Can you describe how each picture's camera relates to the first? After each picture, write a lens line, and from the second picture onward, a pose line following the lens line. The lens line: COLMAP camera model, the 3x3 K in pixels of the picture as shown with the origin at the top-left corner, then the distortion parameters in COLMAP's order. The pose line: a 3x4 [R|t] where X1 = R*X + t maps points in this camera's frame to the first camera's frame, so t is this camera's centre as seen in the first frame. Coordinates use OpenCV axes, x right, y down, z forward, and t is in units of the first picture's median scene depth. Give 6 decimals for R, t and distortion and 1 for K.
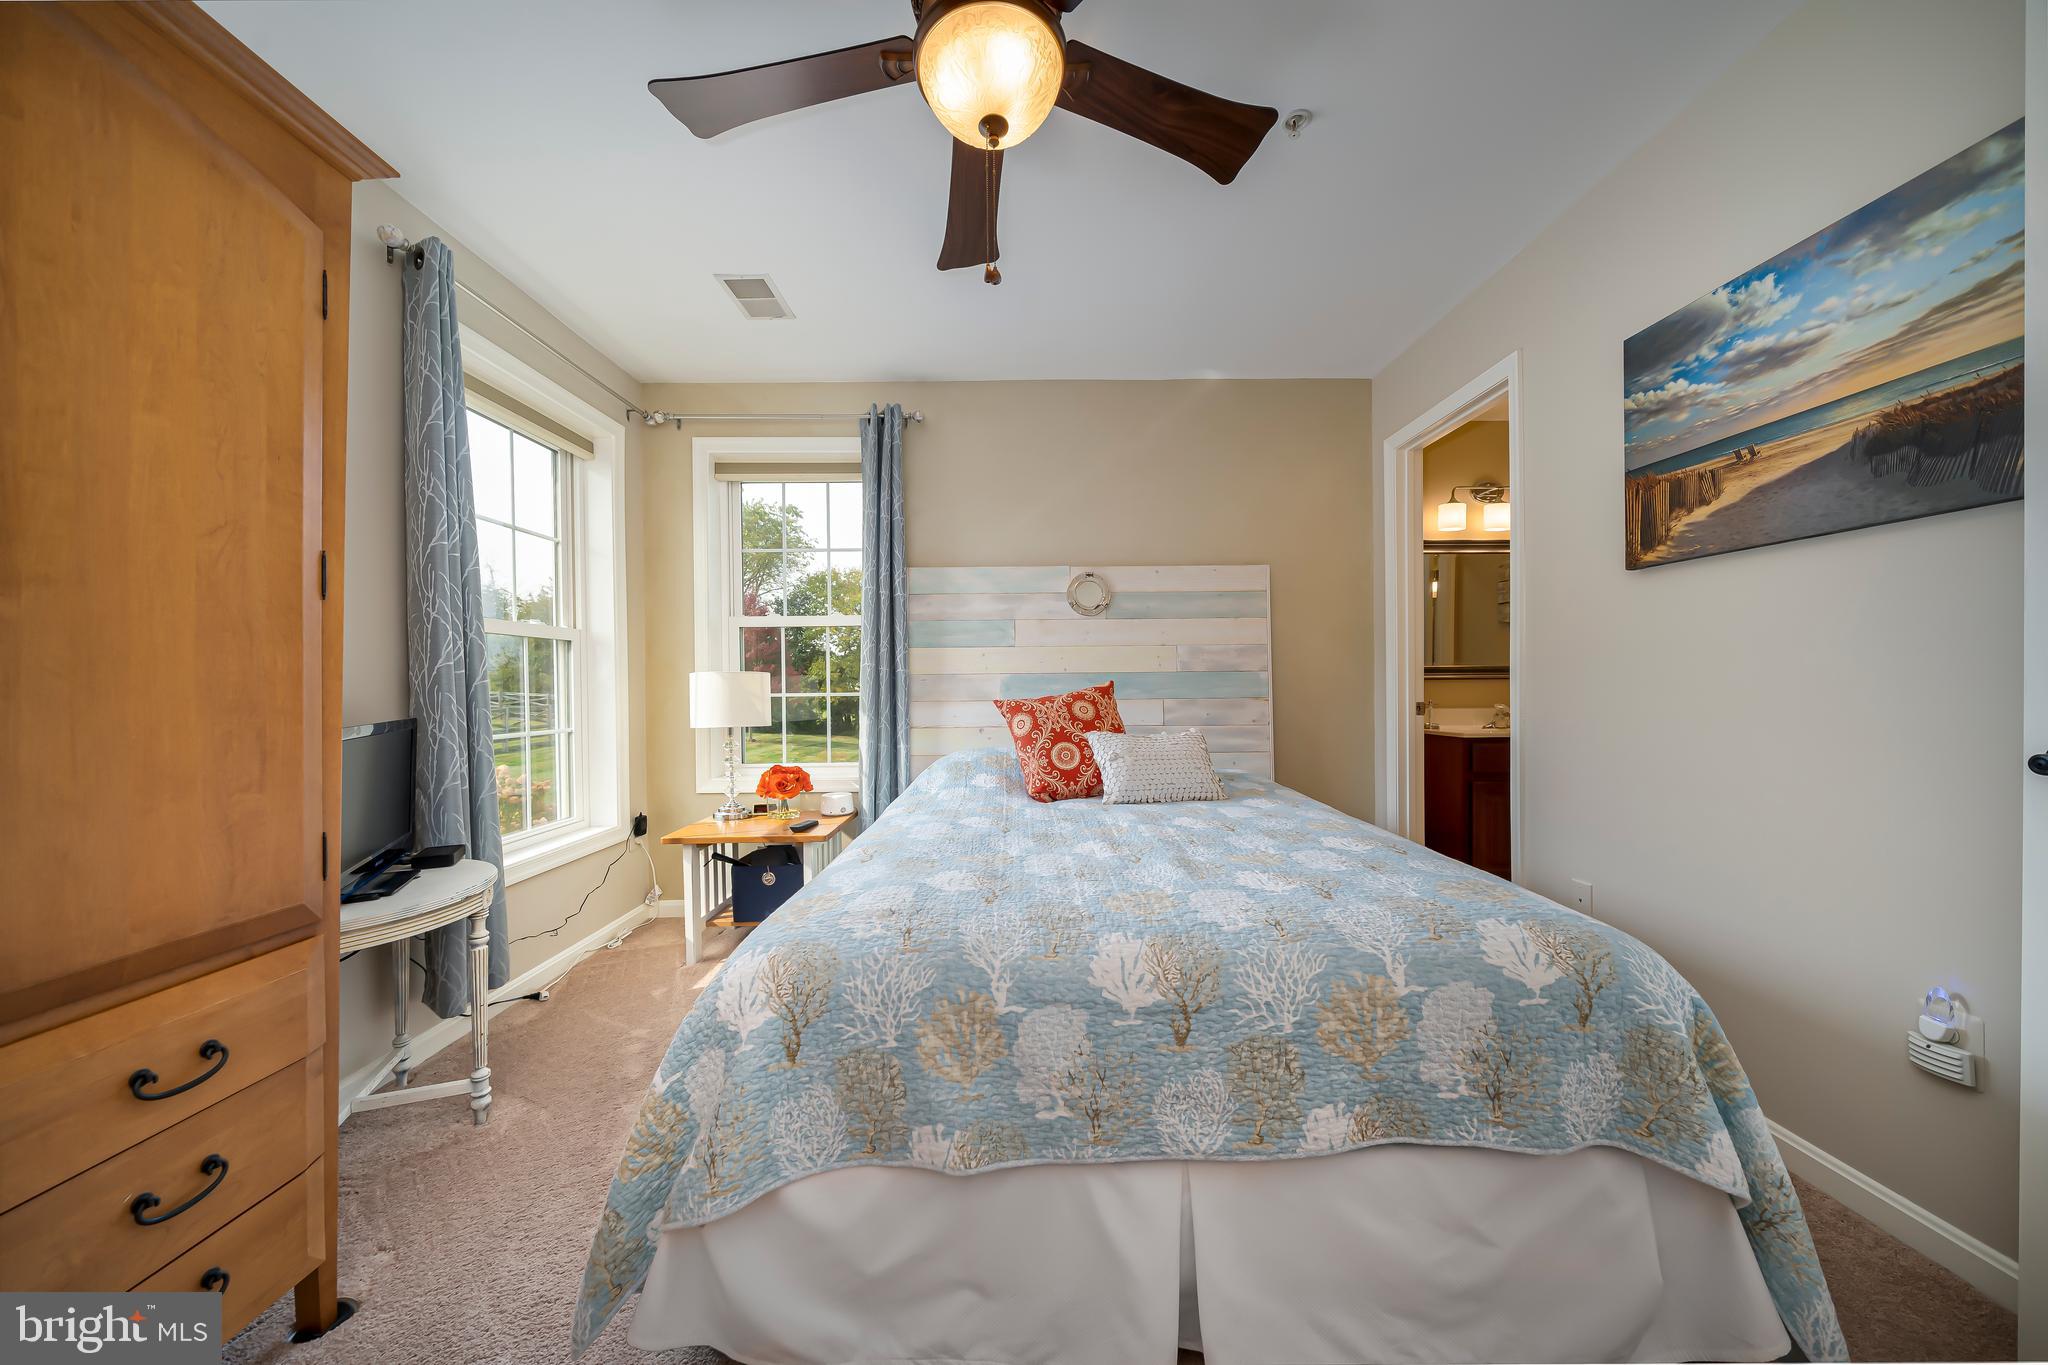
lens RADIAL K [[701.1, 0, 1027.7], [0, 701.1, 683.0], [0, 0, 1]] dist [-0.002738, -0.000178]
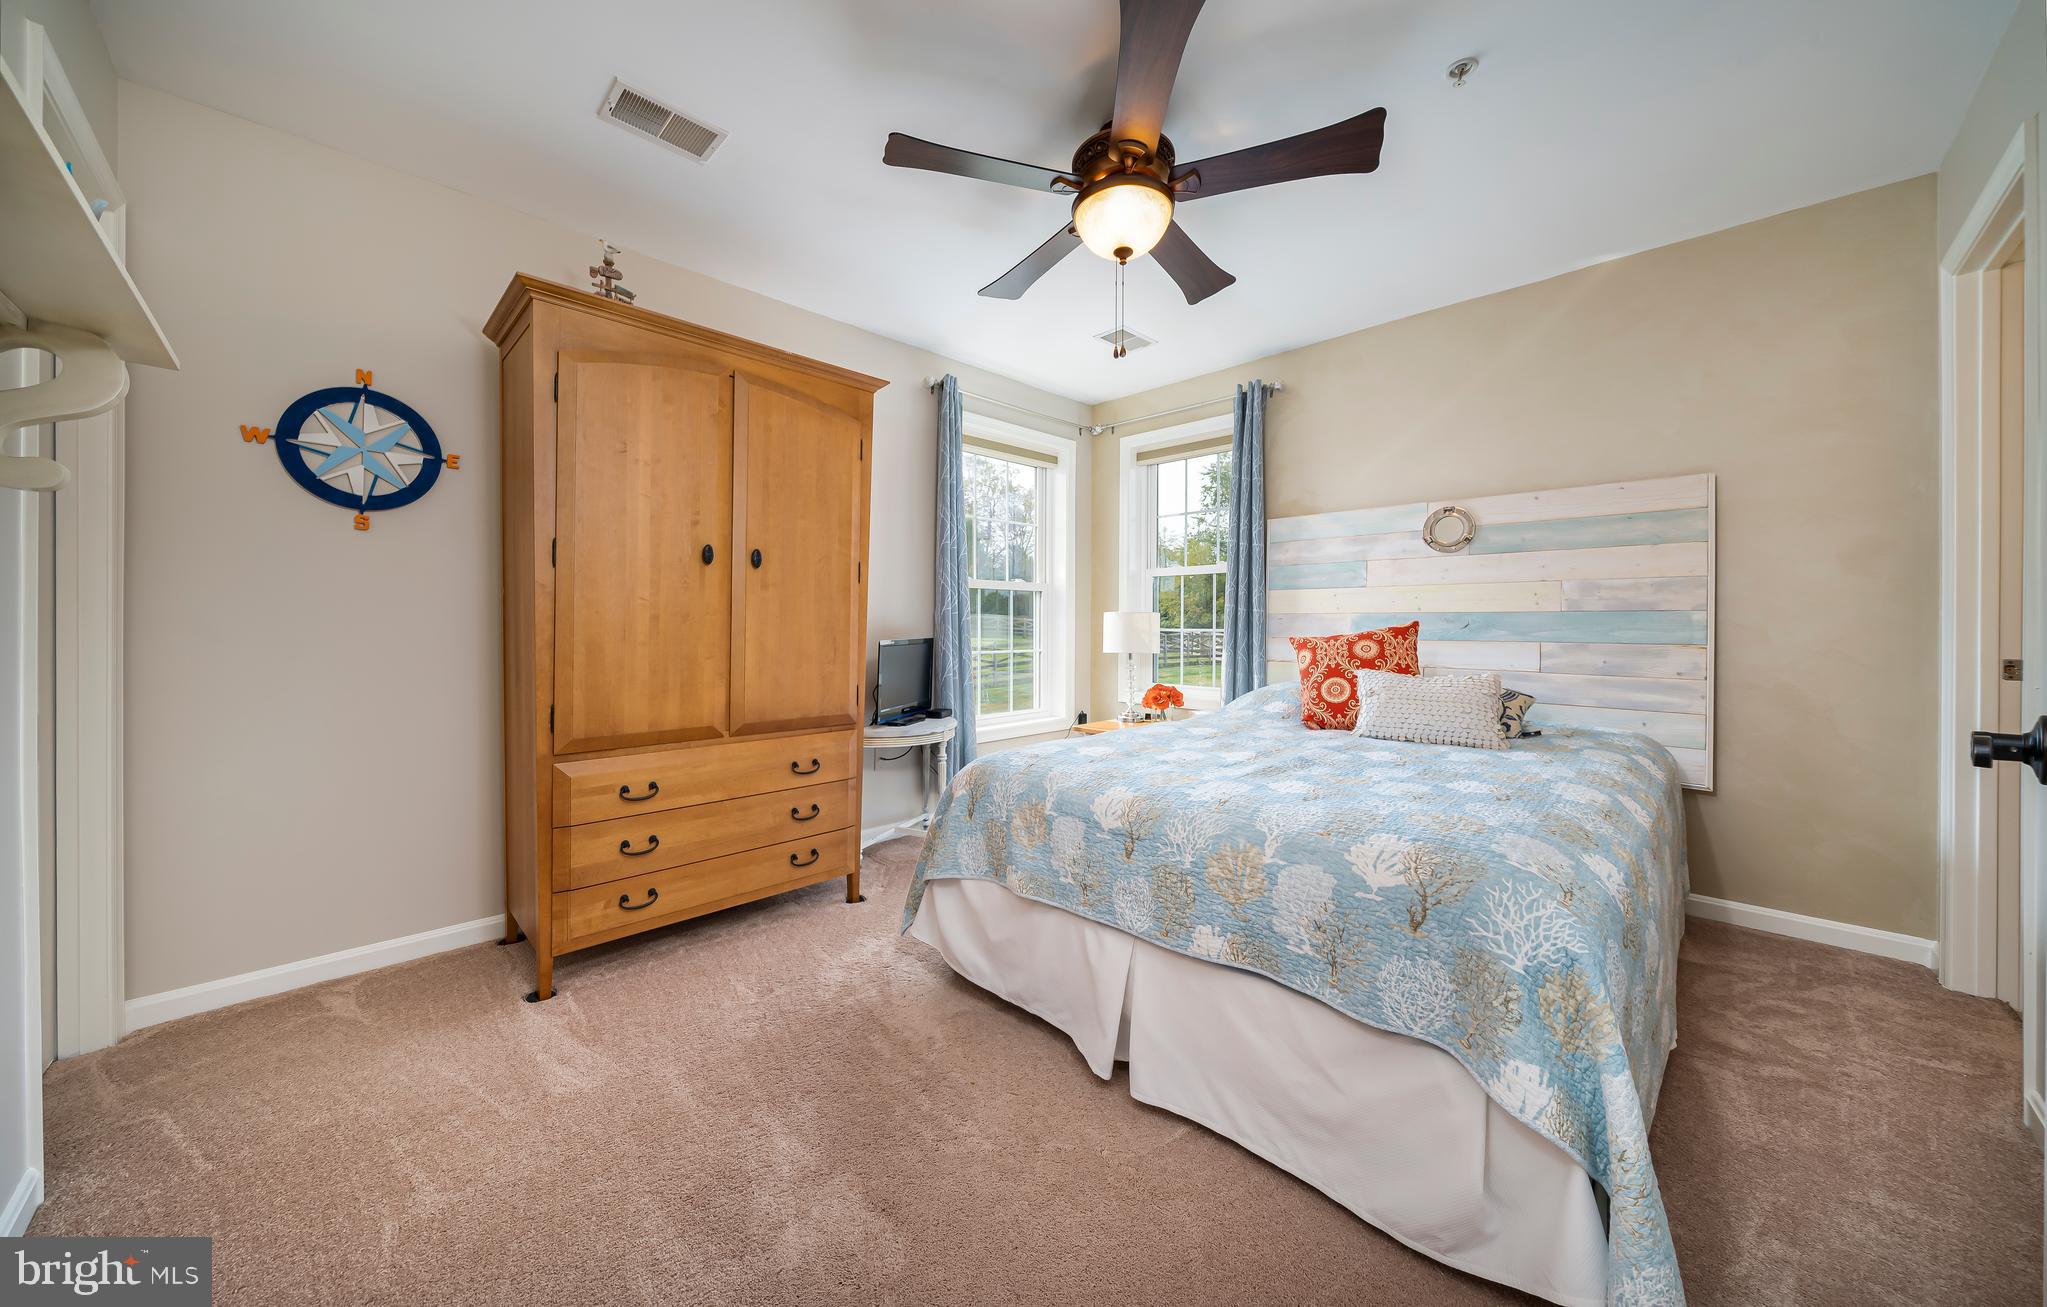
lens RADIAL K [[716.6, 0, 1029.8], [0, 716.6, 608.5], [0, 0, 1]] dist [-0.000036, -0.000083]
pose [[0.698407, -0.003293, -0.715694, 0.626052], [-0.006975, 0.999911, -0.011408, -0.007951], [0.715667, 0.012960, 0.698321, -0.140497]]
